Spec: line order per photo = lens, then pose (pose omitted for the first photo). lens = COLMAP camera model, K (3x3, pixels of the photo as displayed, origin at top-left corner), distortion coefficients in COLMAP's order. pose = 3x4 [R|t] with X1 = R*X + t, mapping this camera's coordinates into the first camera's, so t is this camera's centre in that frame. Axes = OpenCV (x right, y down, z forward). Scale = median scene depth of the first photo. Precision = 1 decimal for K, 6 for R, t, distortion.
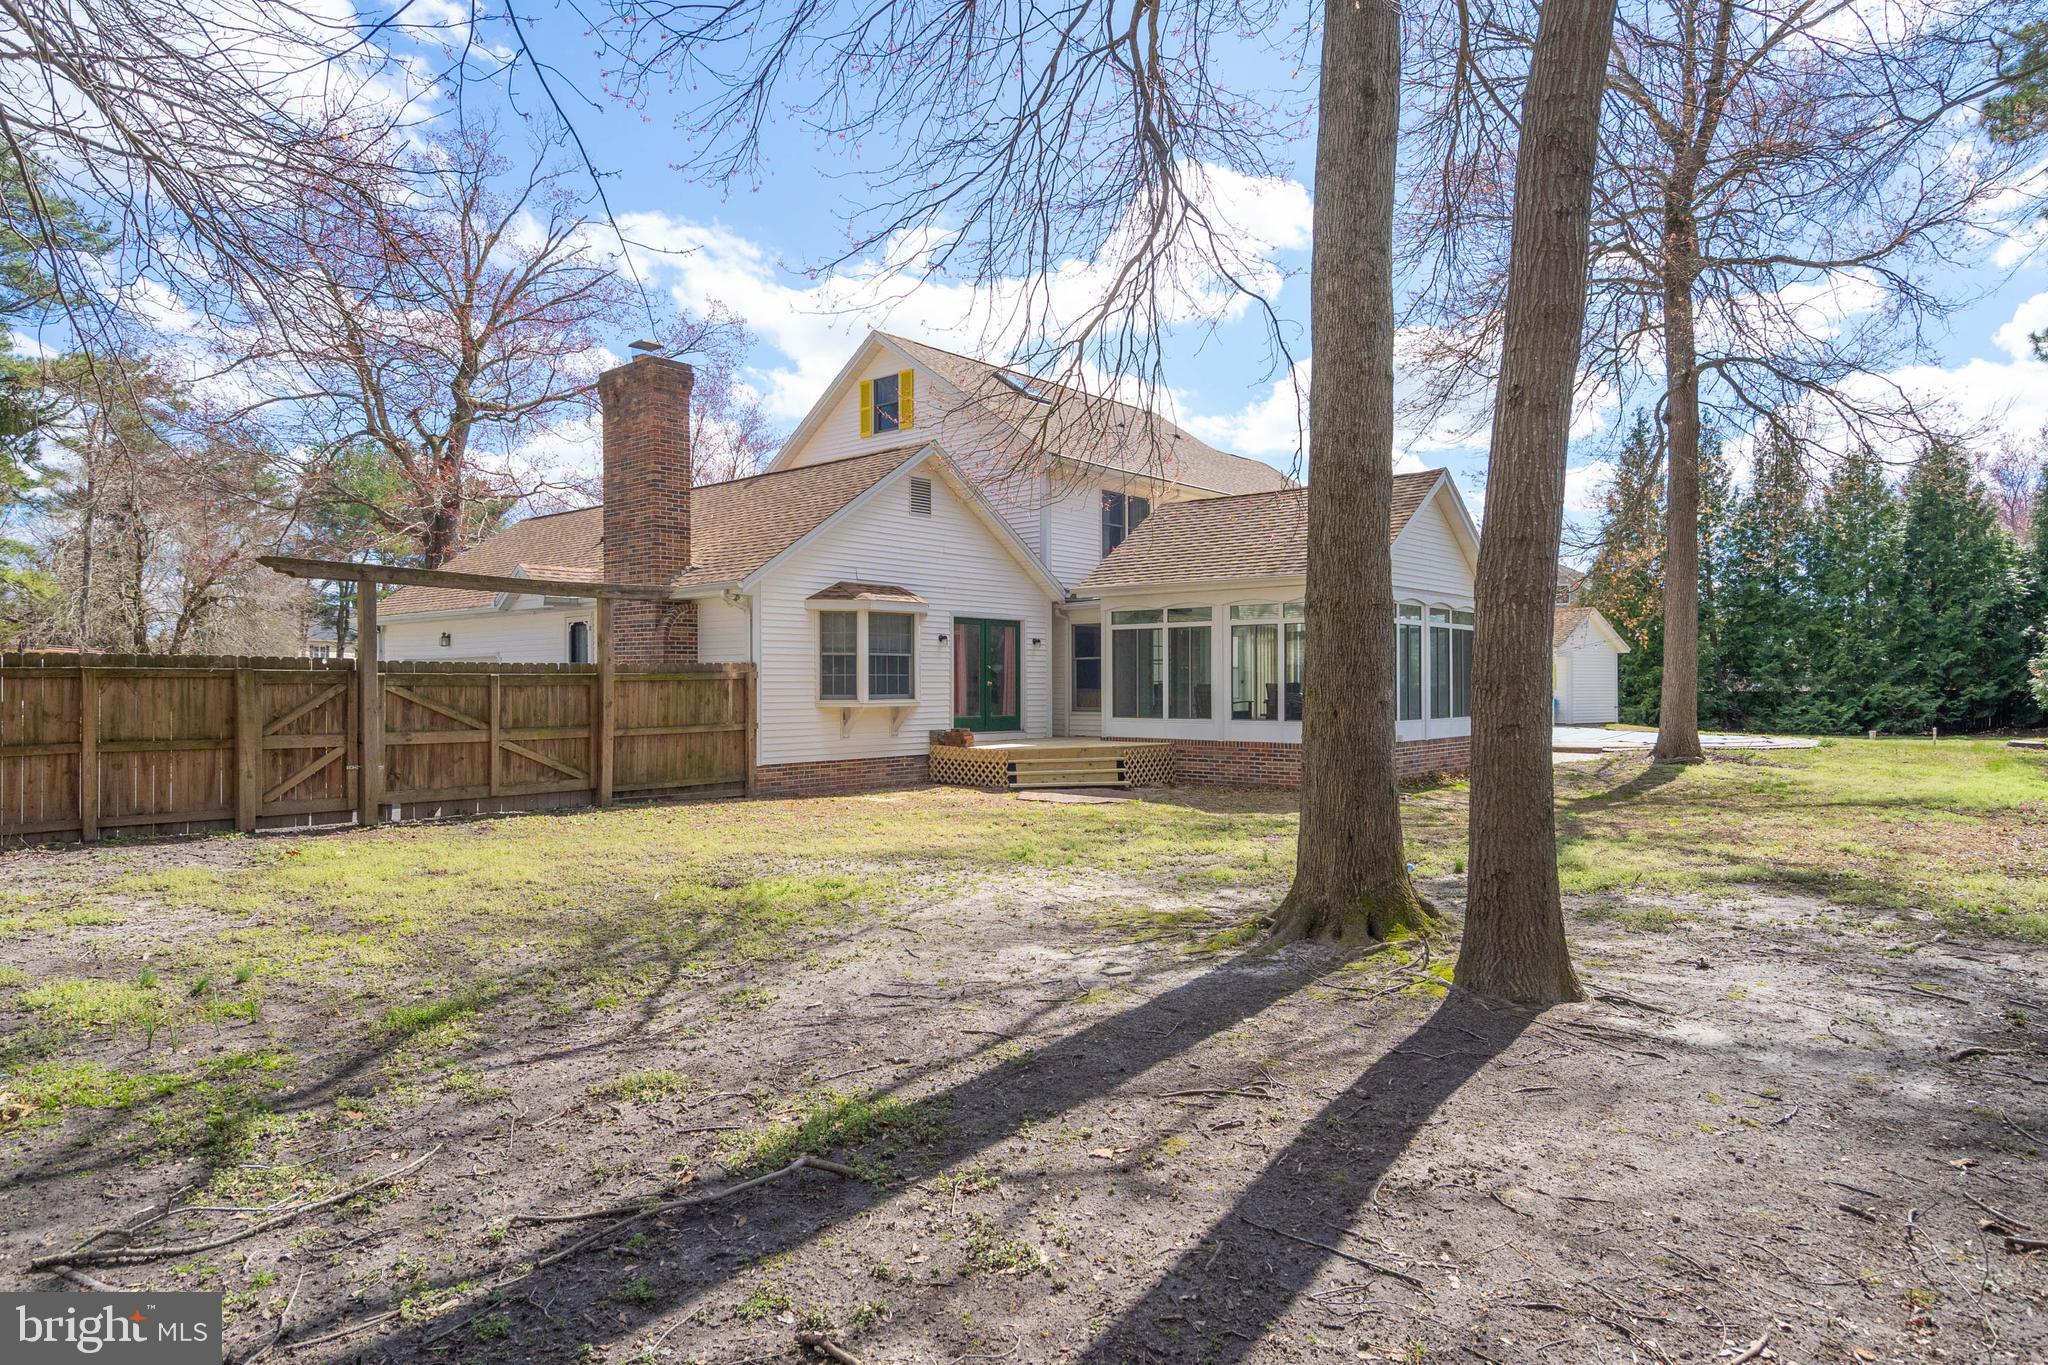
lens RADIAL K [[1192.2, 0, 1024.0], [0, 1192.2, 682.5], [0, 0, 1]] dist [0.002378, 0.000616]
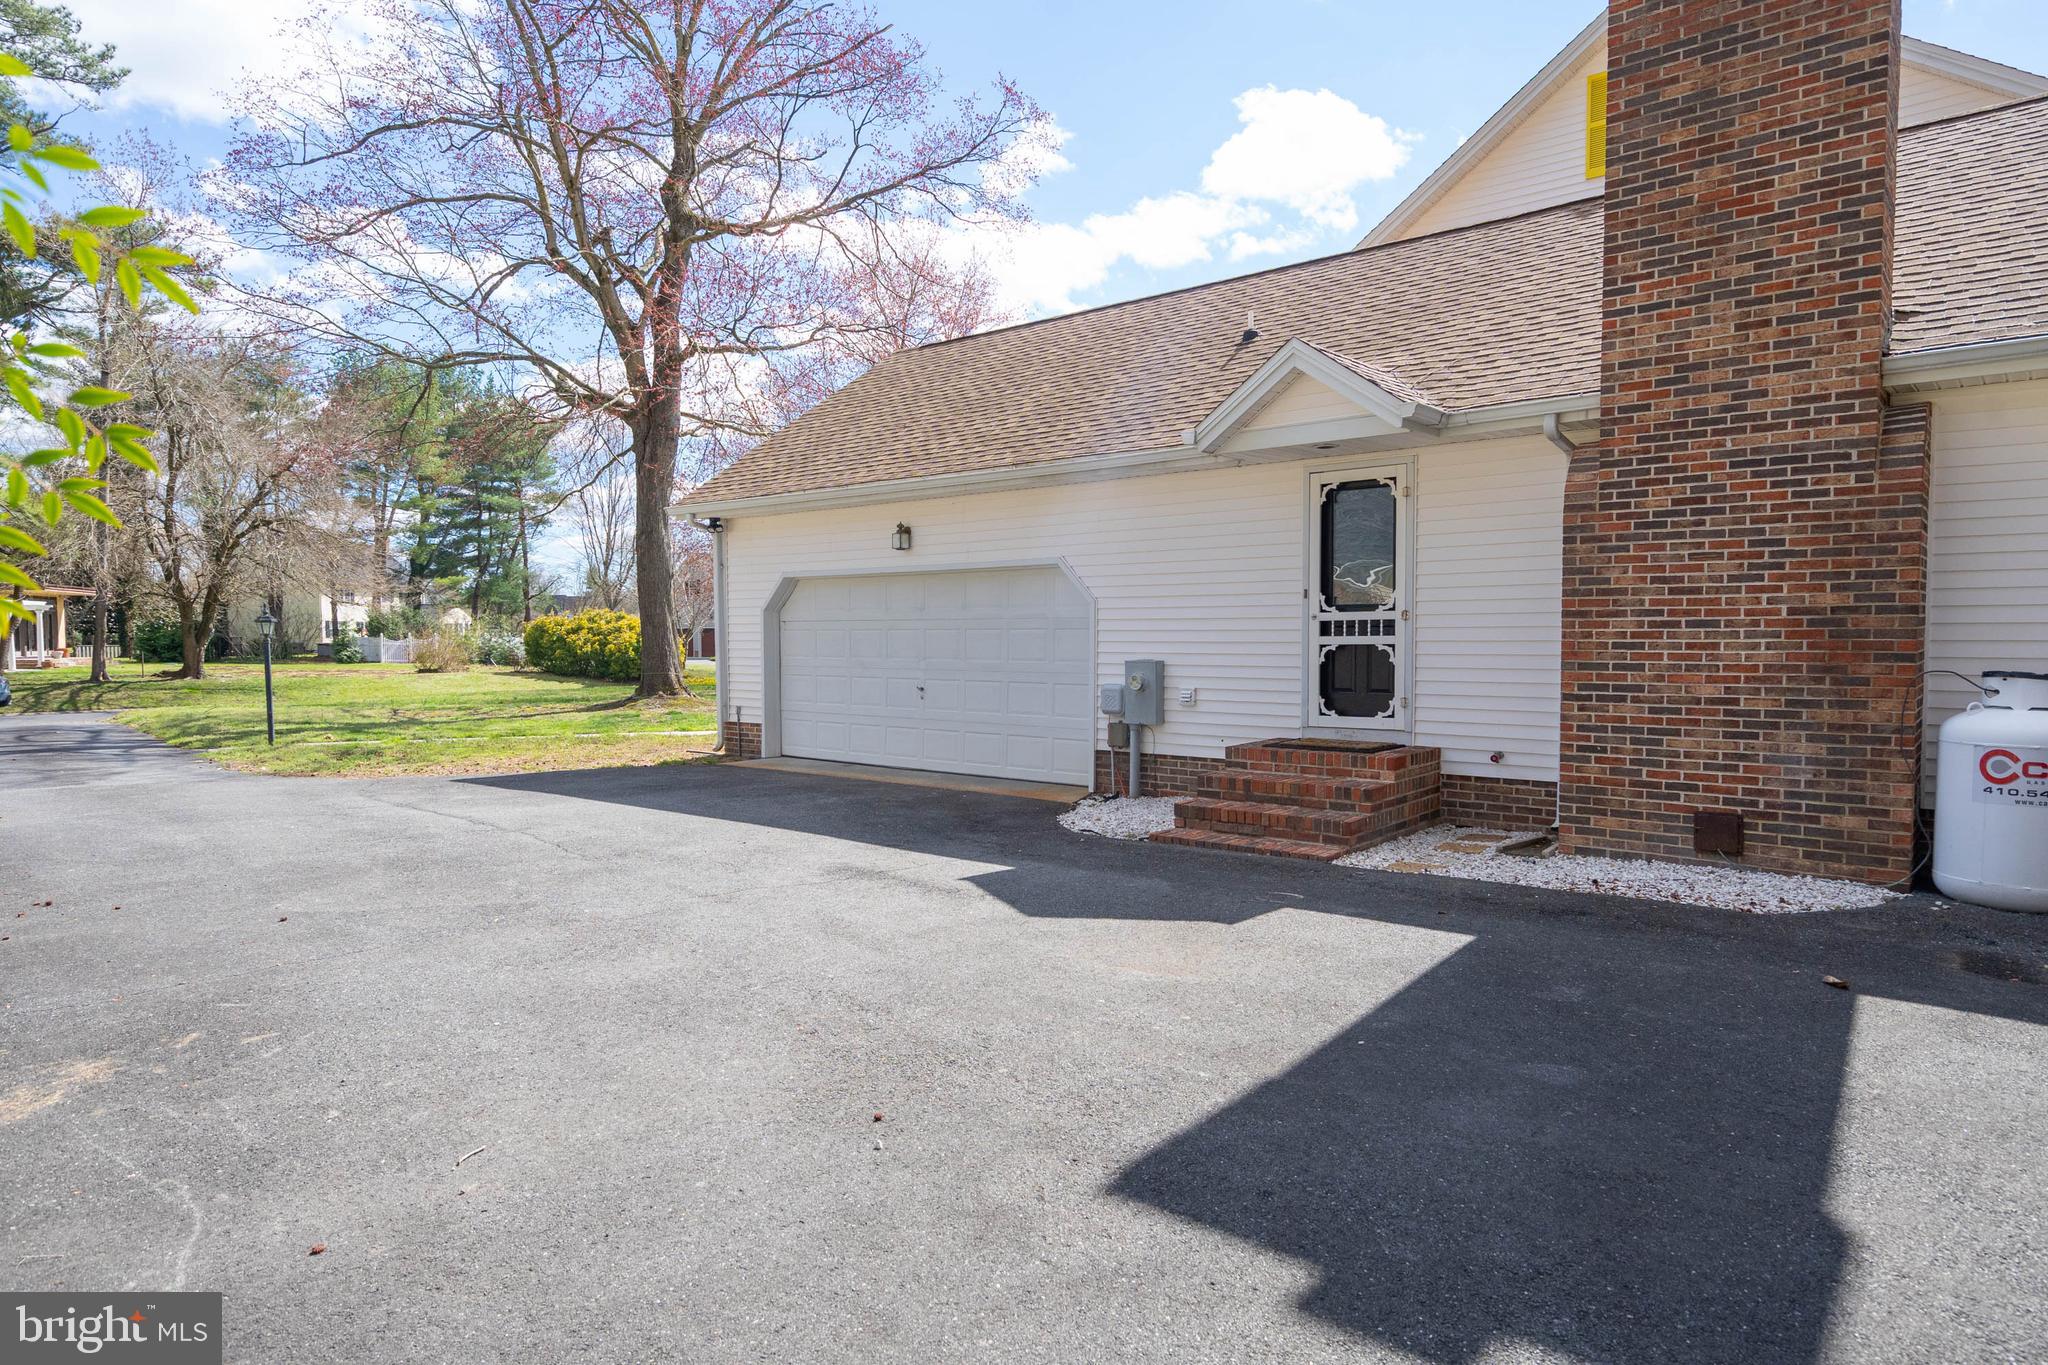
lens RADIAL K [[1192.2, 0, 1024.0], [0, 1192.2, 682.5], [0, 0, 1]] dist [0.002378, 0.000616]
pose [[0.999914, -0.004873, 0.012148, -0.506570], [0.004309, 0.998931, 0.046022, 0.006005], [-0.012359, -0.045966, 0.998867, 0.537022]]
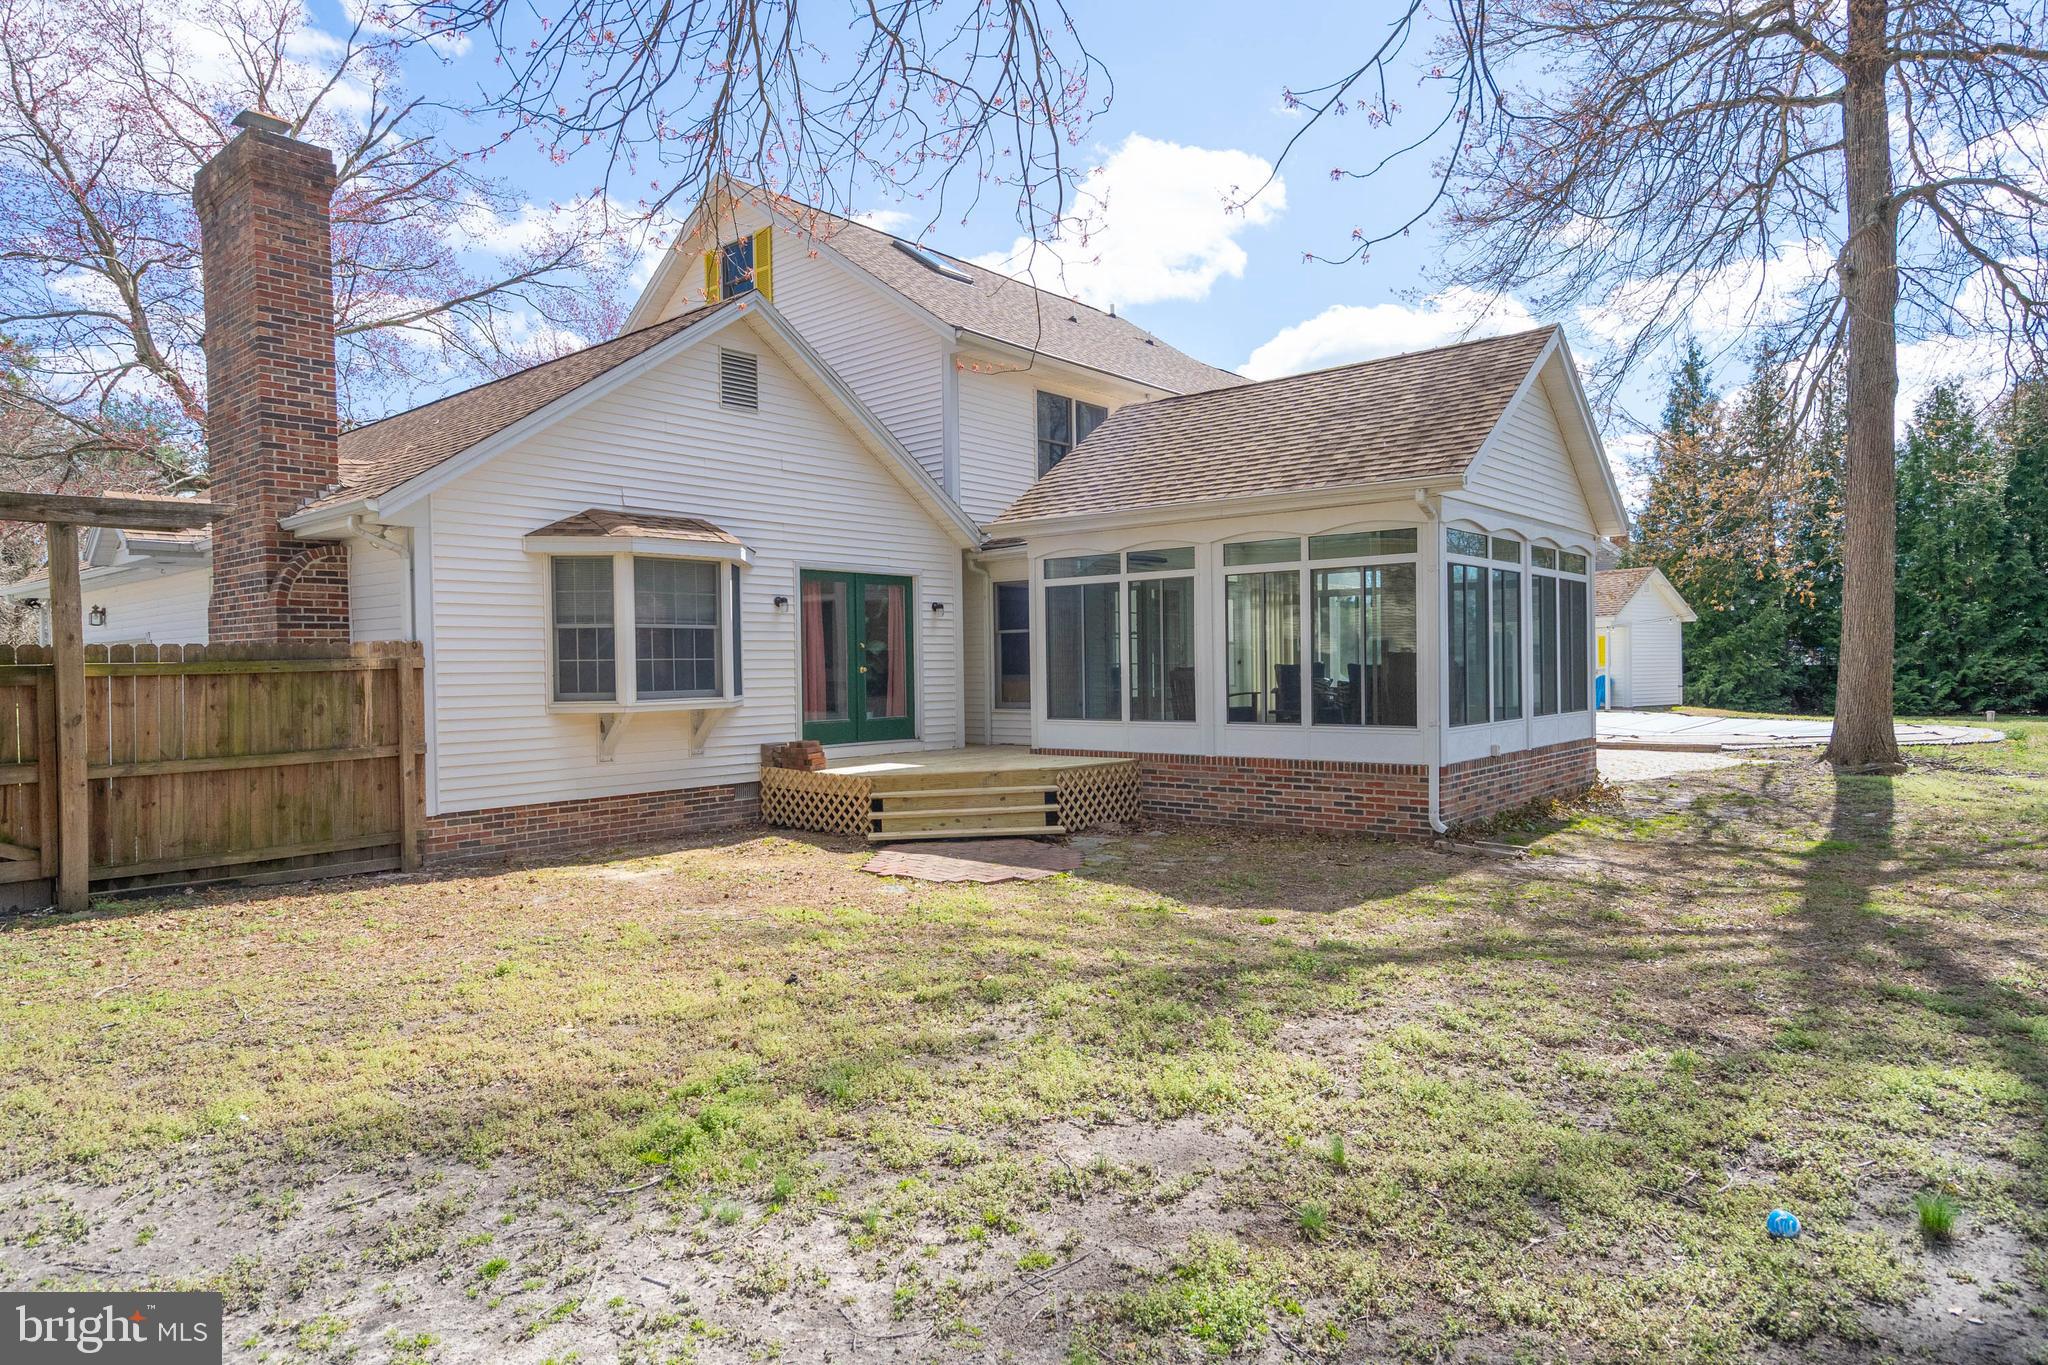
lens RADIAL K [[1192.2, 0, 1024.0], [0, 1192.2, 682.5], [0, 0, 1]] dist [0.002378, 0.000616]
pose [[0.999883, -0.012182, 0.009269, 0.056029], [0.012033, 0.999800, 0.015945, -0.001857], [-0.009462, -0.015832, 0.999830, 0.340801]]
